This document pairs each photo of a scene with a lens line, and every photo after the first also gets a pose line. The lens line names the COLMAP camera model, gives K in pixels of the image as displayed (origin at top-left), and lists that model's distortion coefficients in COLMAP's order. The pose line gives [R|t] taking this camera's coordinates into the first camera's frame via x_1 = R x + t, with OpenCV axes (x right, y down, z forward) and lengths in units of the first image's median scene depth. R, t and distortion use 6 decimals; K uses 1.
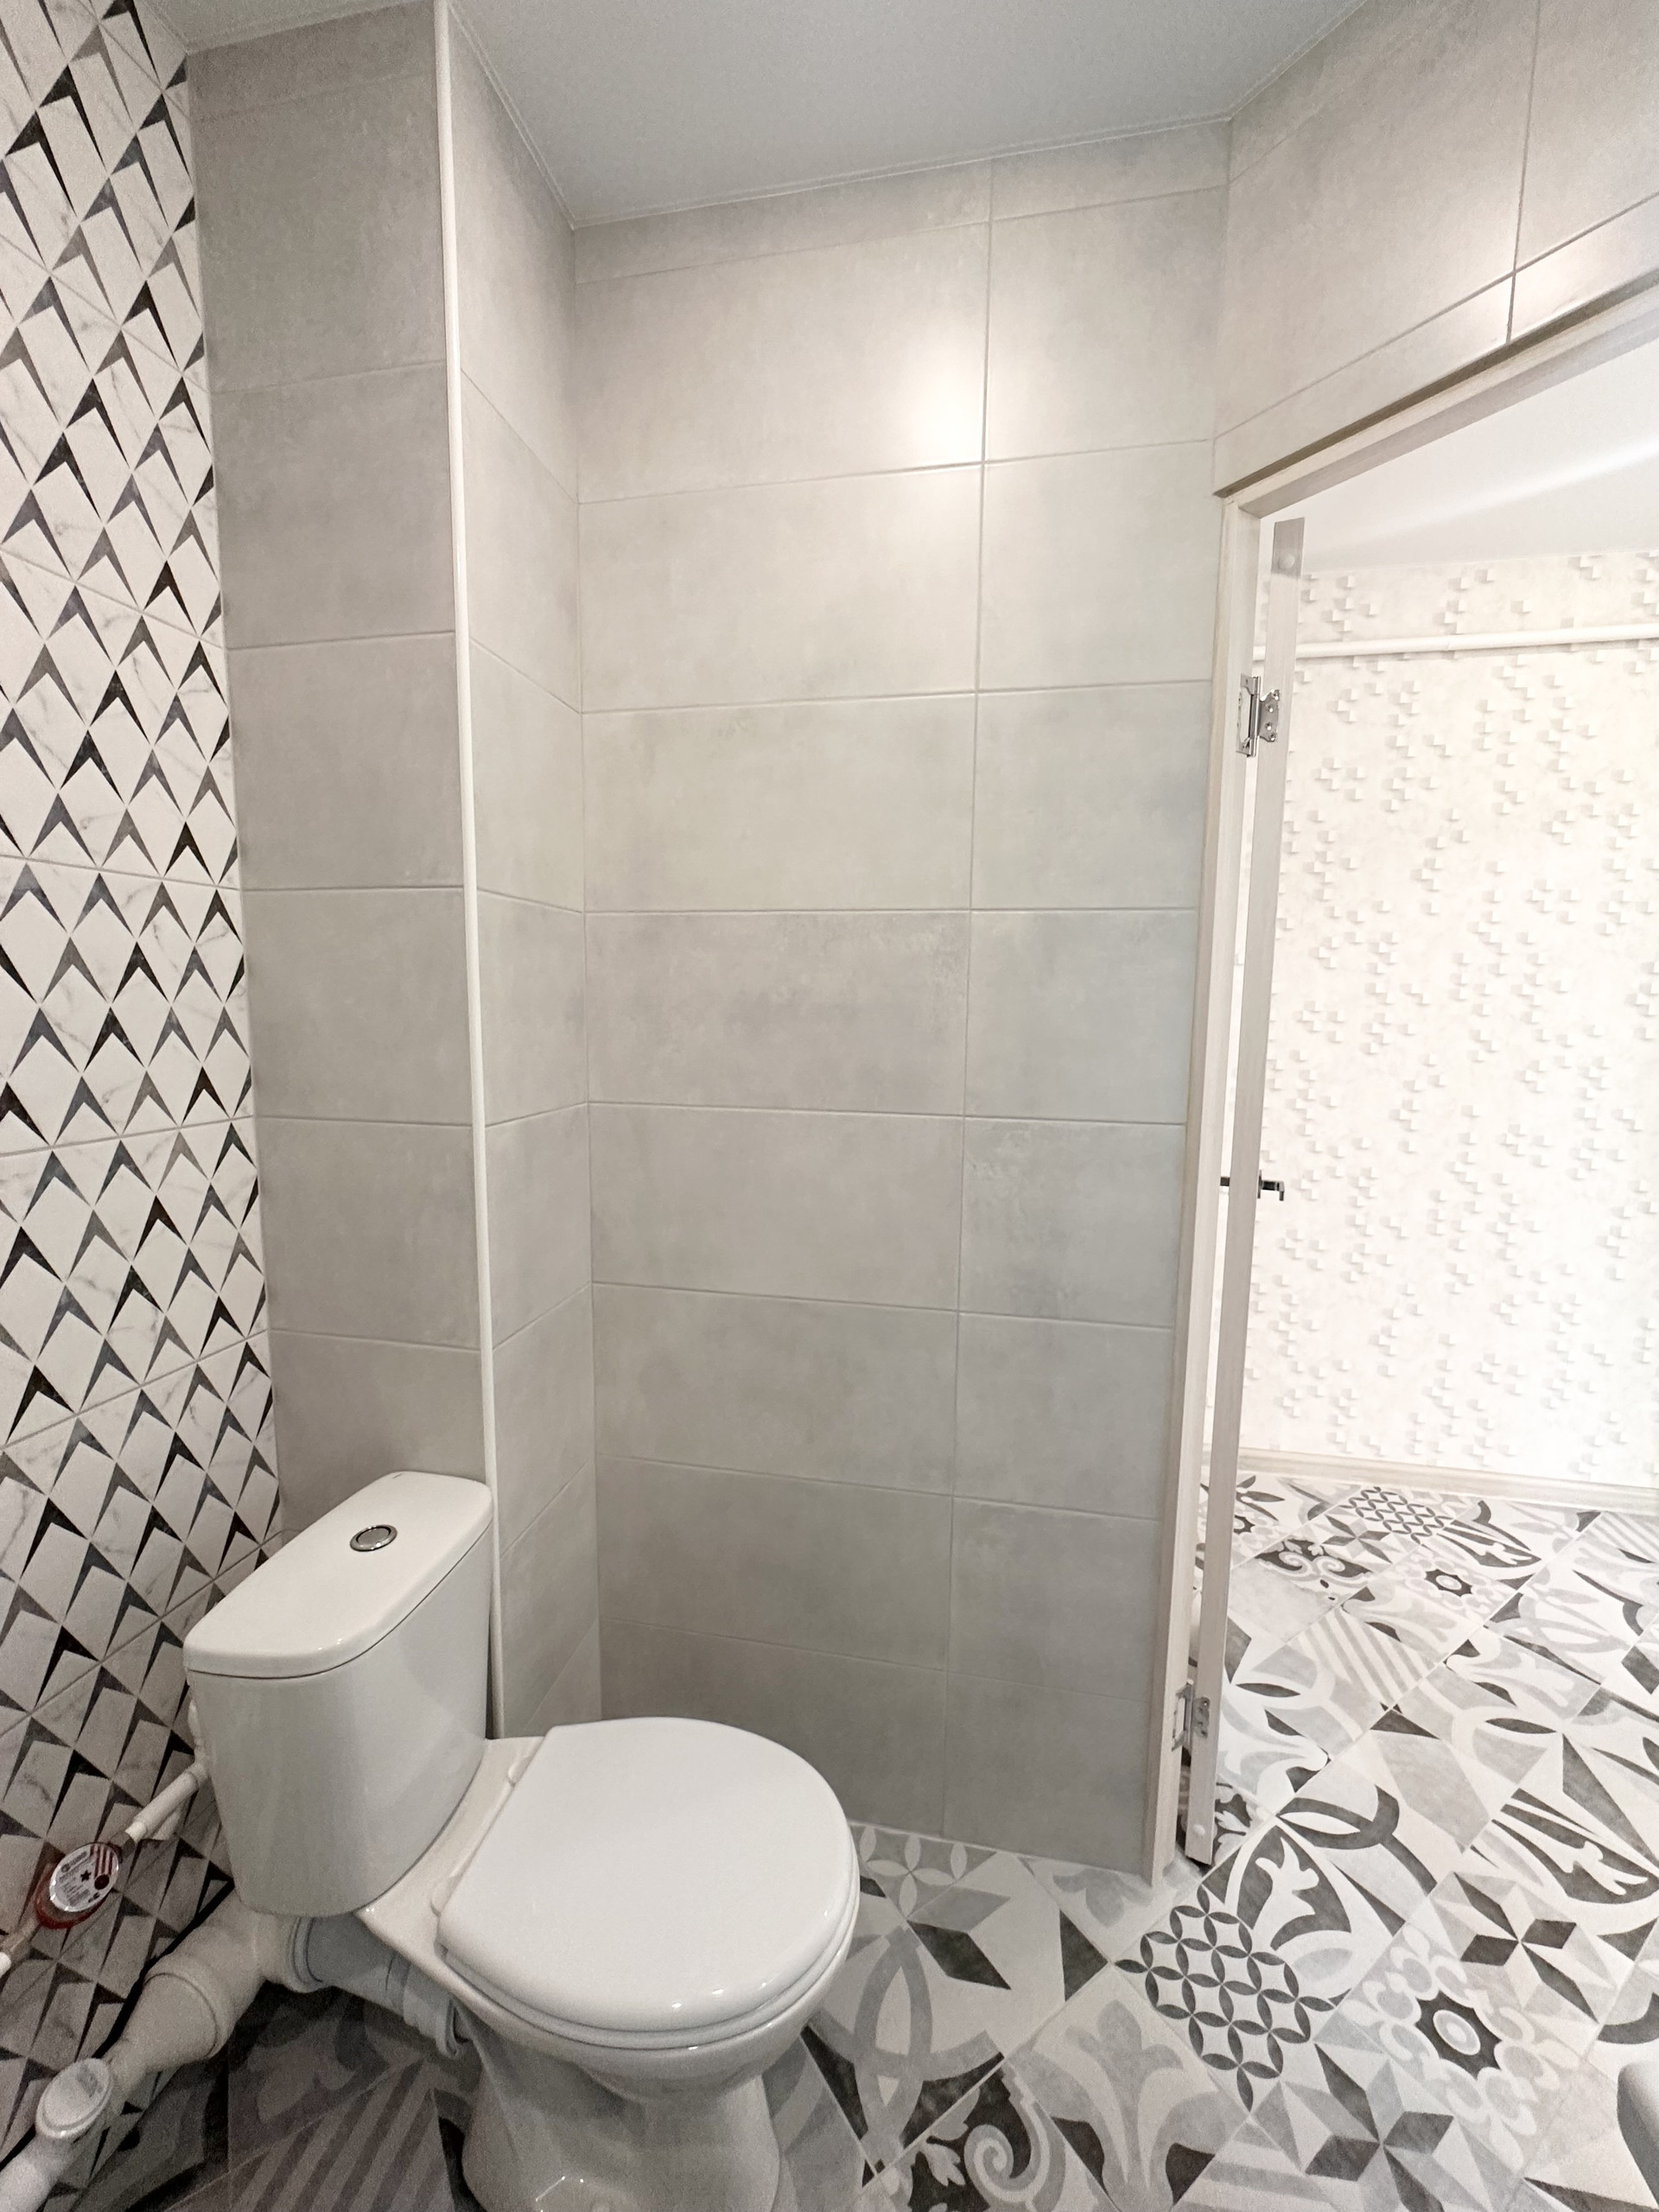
lens RADIAL K [[889.1, 0, 831.9], [0, 889.1, 1103.3], [0, 0, 1]] dist [-0.001588, 0.000265]
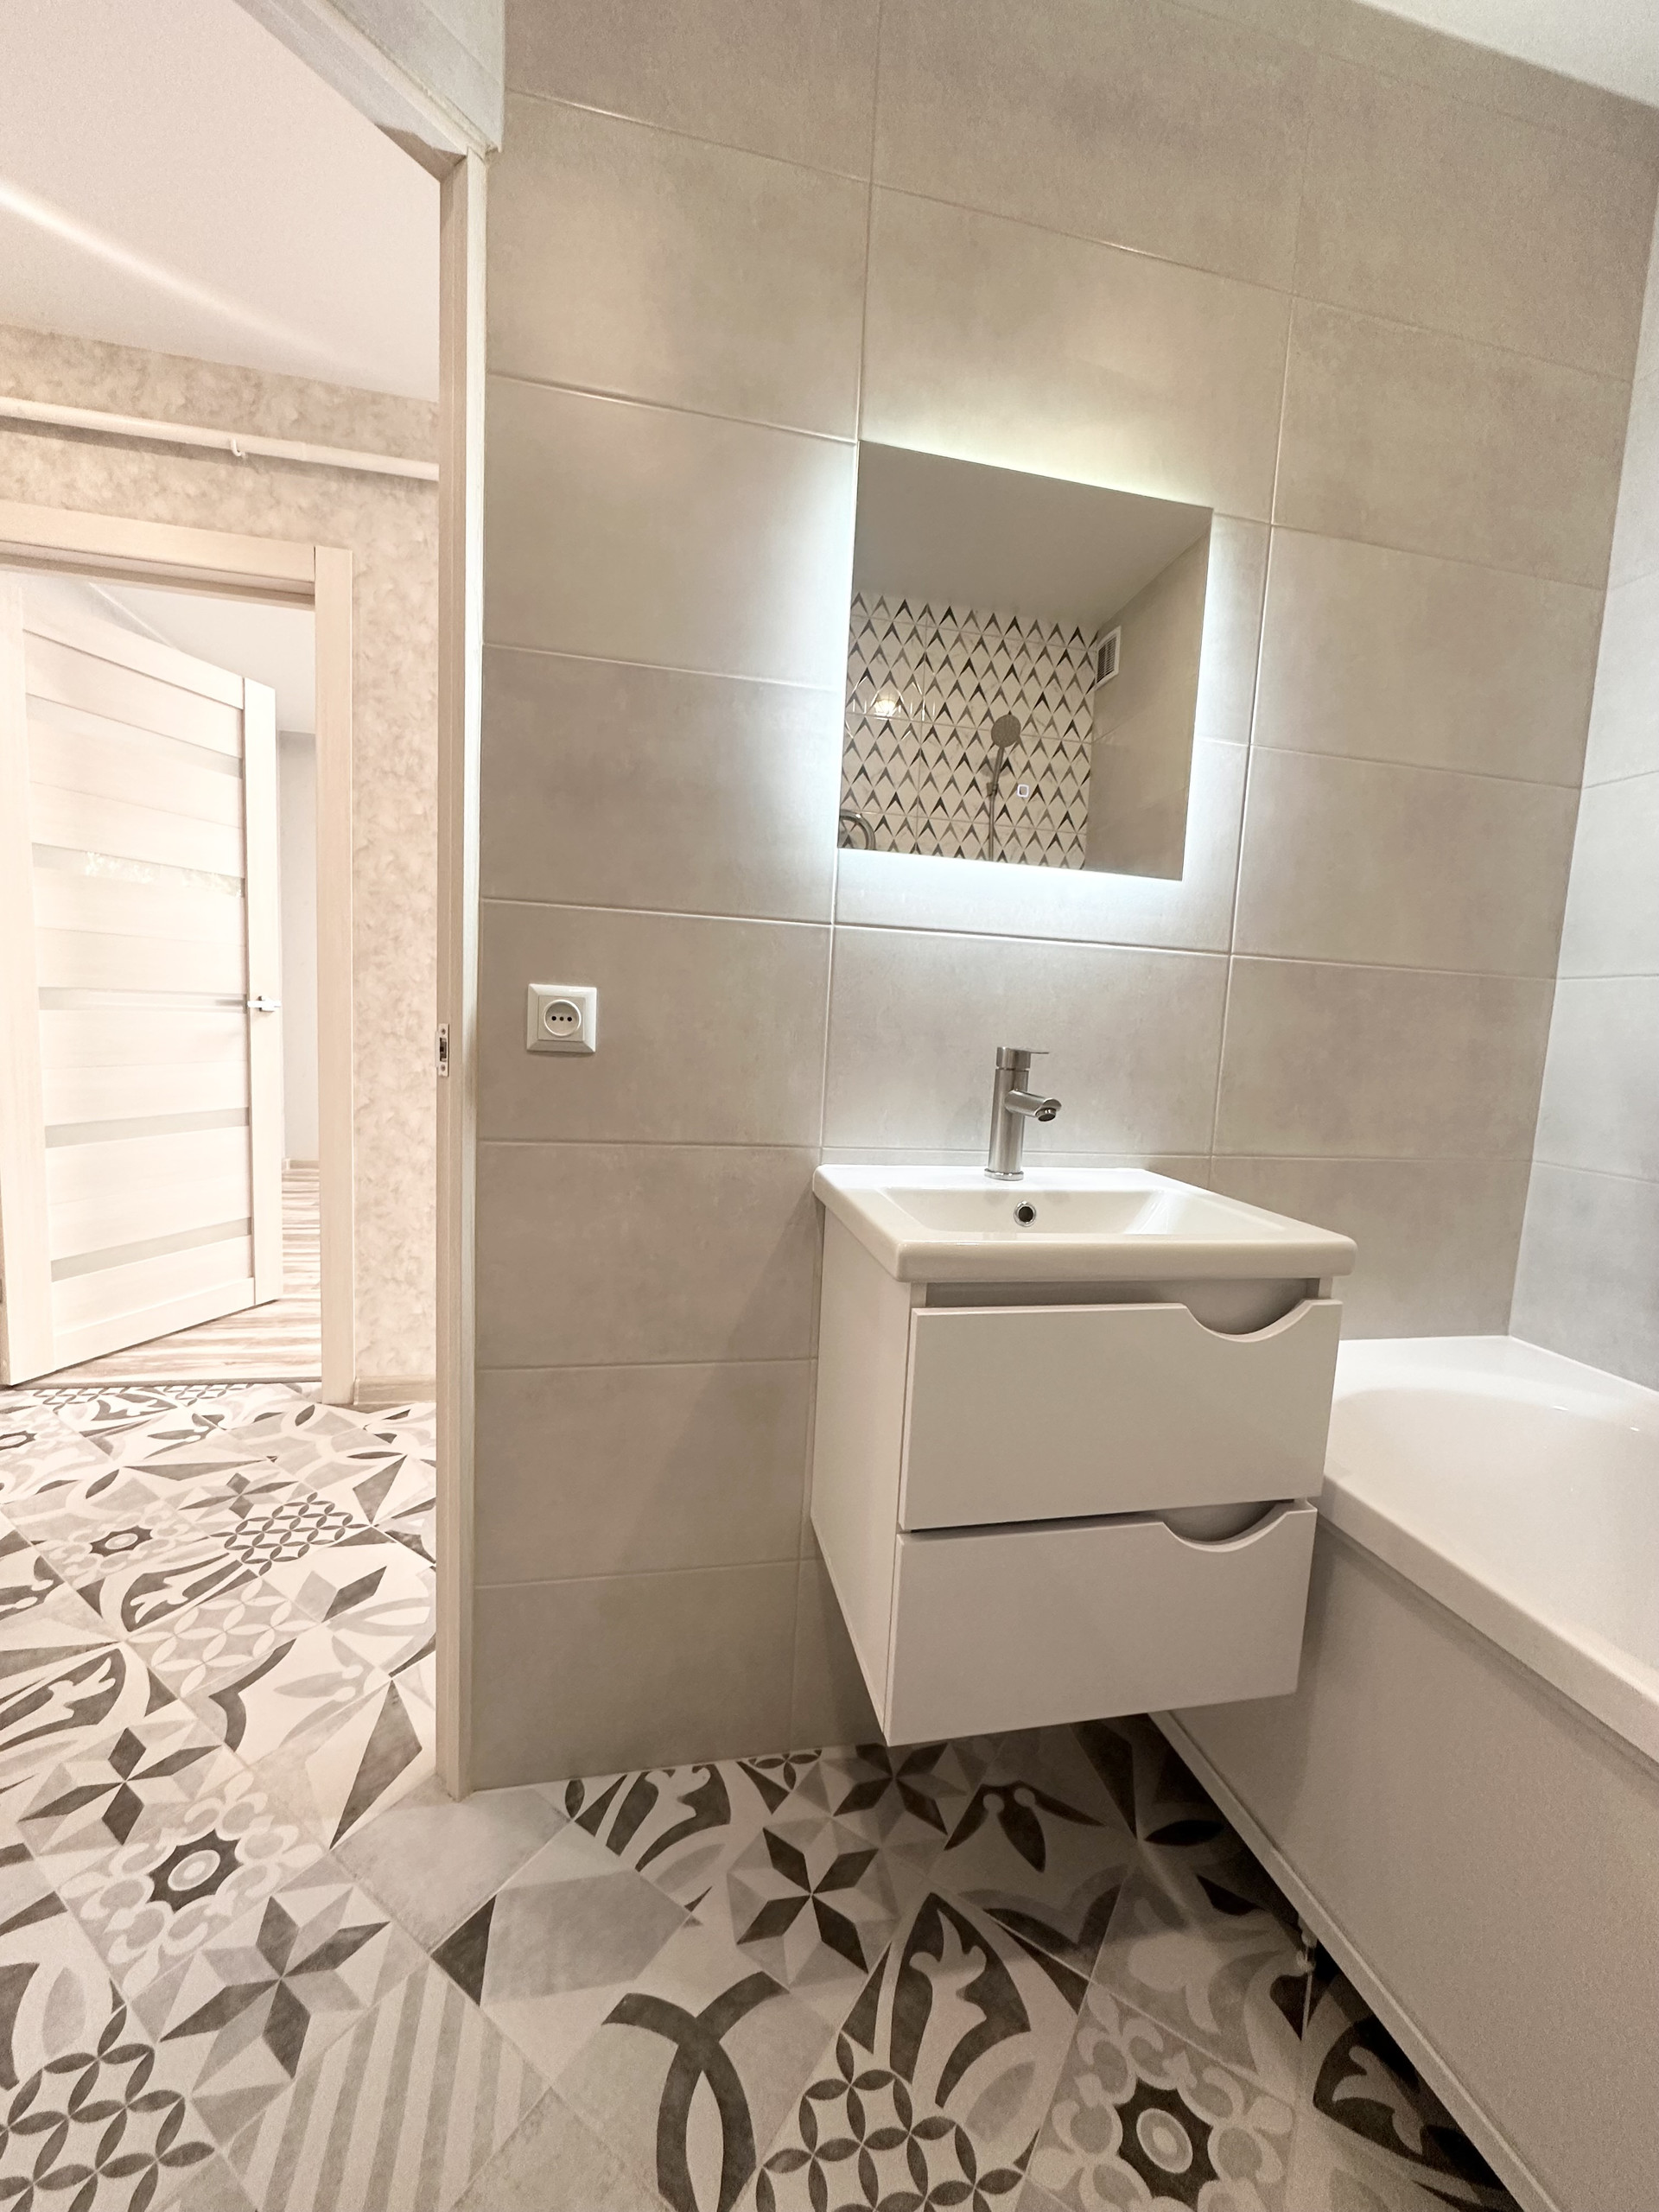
lens RADIAL K [[889.1, 0, 826.0], [0, 889.1, 1103.3], [0, 0, 1]] dist [-0.001588, 0.000265]
pose [[-0.386684, -0.125078, 0.913691, -0.258042], [0.054949, 0.985875, 0.158214, 0.148713], [-0.920574, 0.111385, -0.374349, 0.603678]]
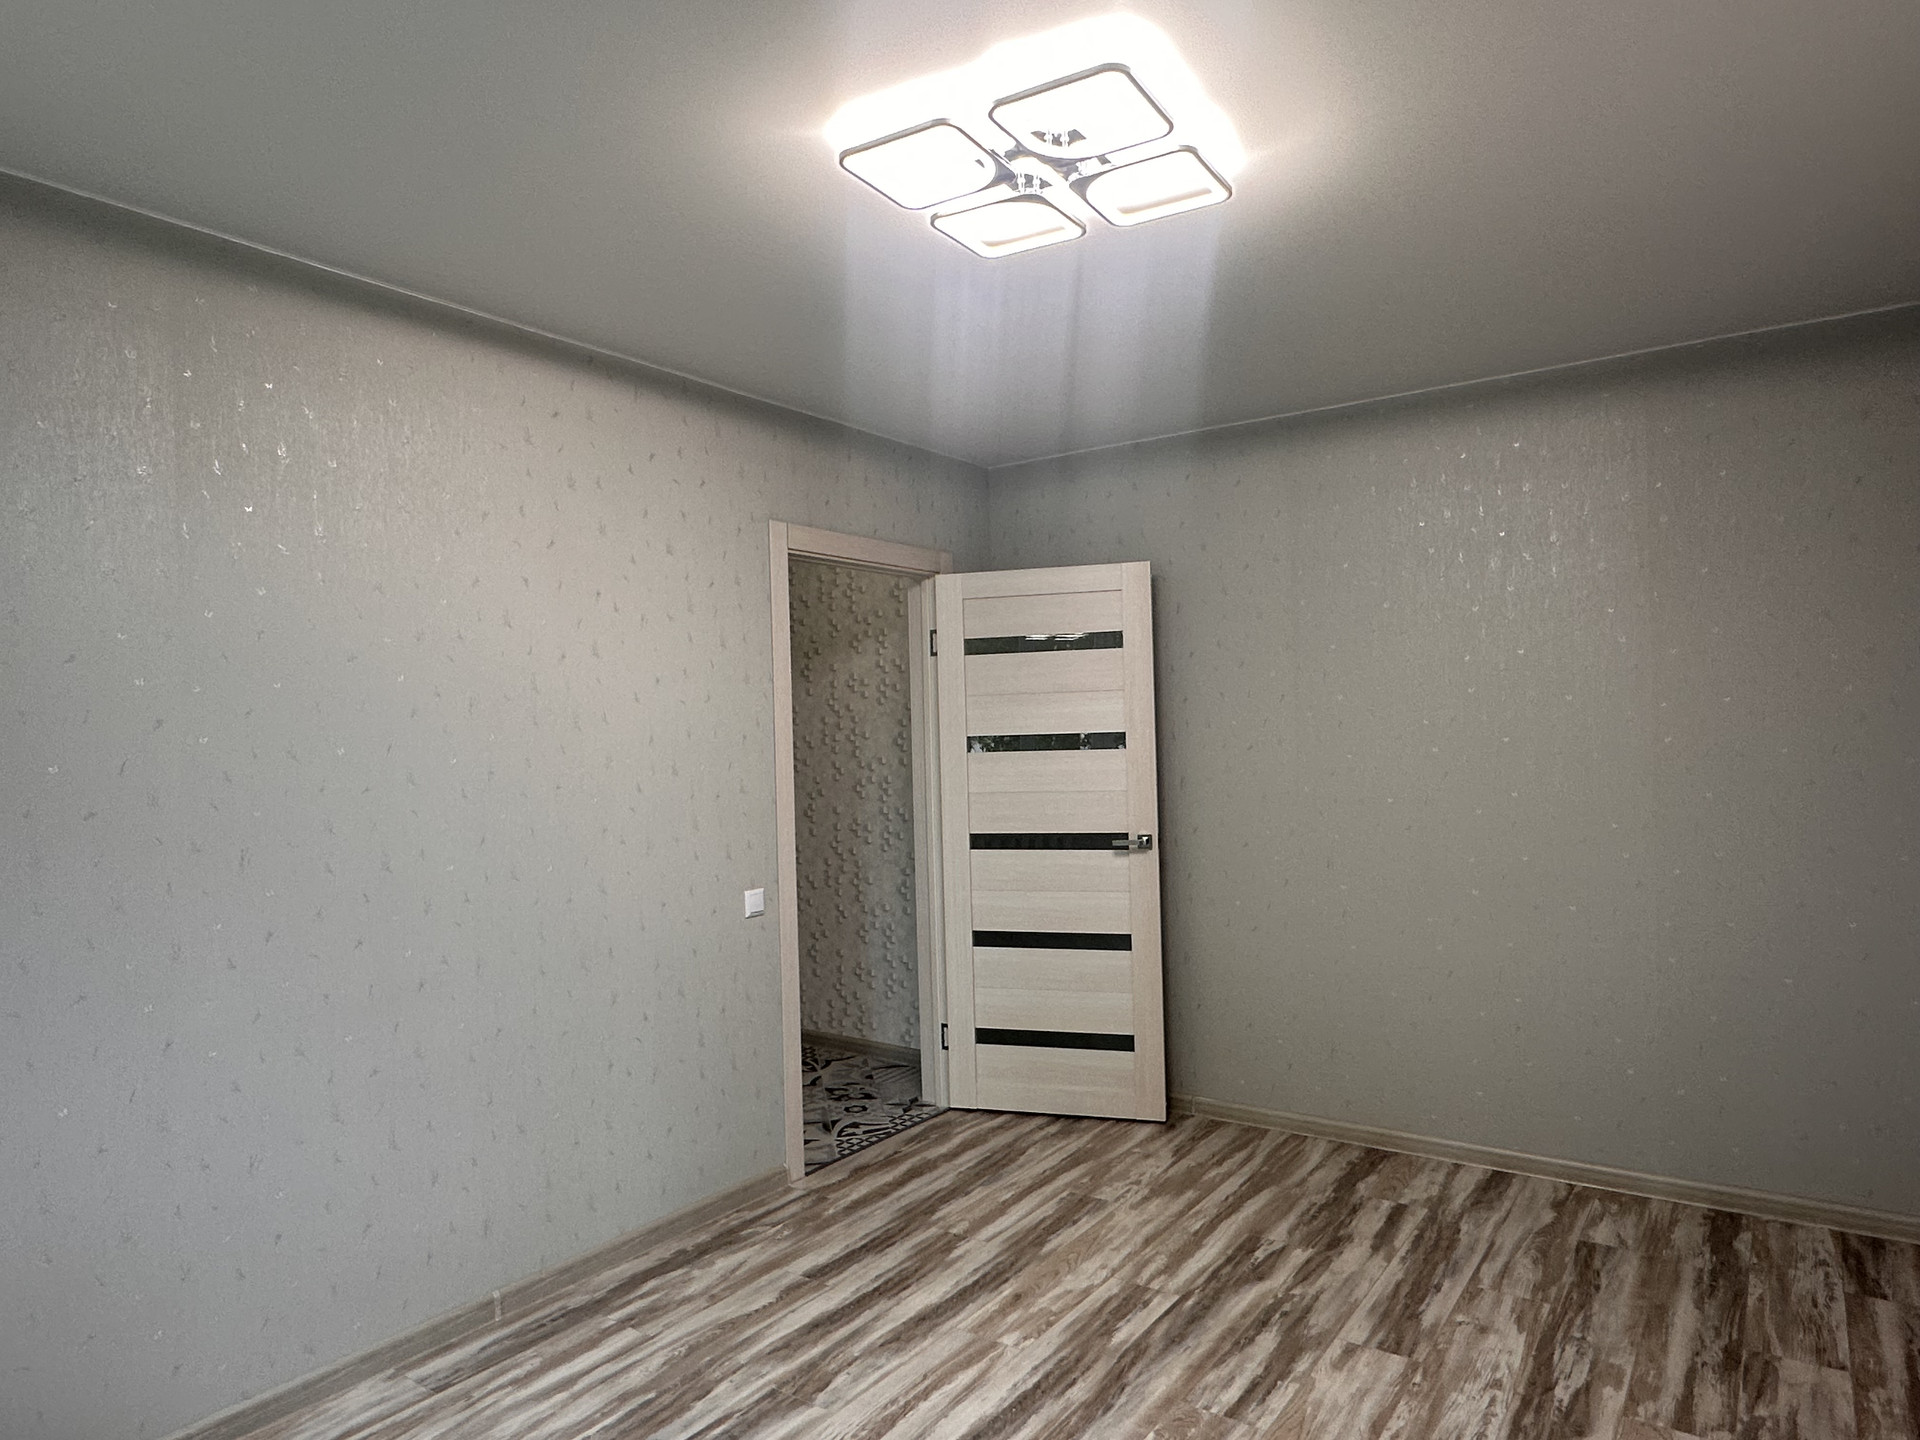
lens RADIAL K [[1171.2, 0, 960.8], [0, 1171.2, 729.3], [0, 0, 1]] dist [-0.003929, -0.002403]
pose [[0.910043, -0.034404, -0.413085, 3.422054], [-0.015148, 0.993124, -0.116085, 0.203489], [0.414238, 0.111899, 0.903264, -1.678619]]
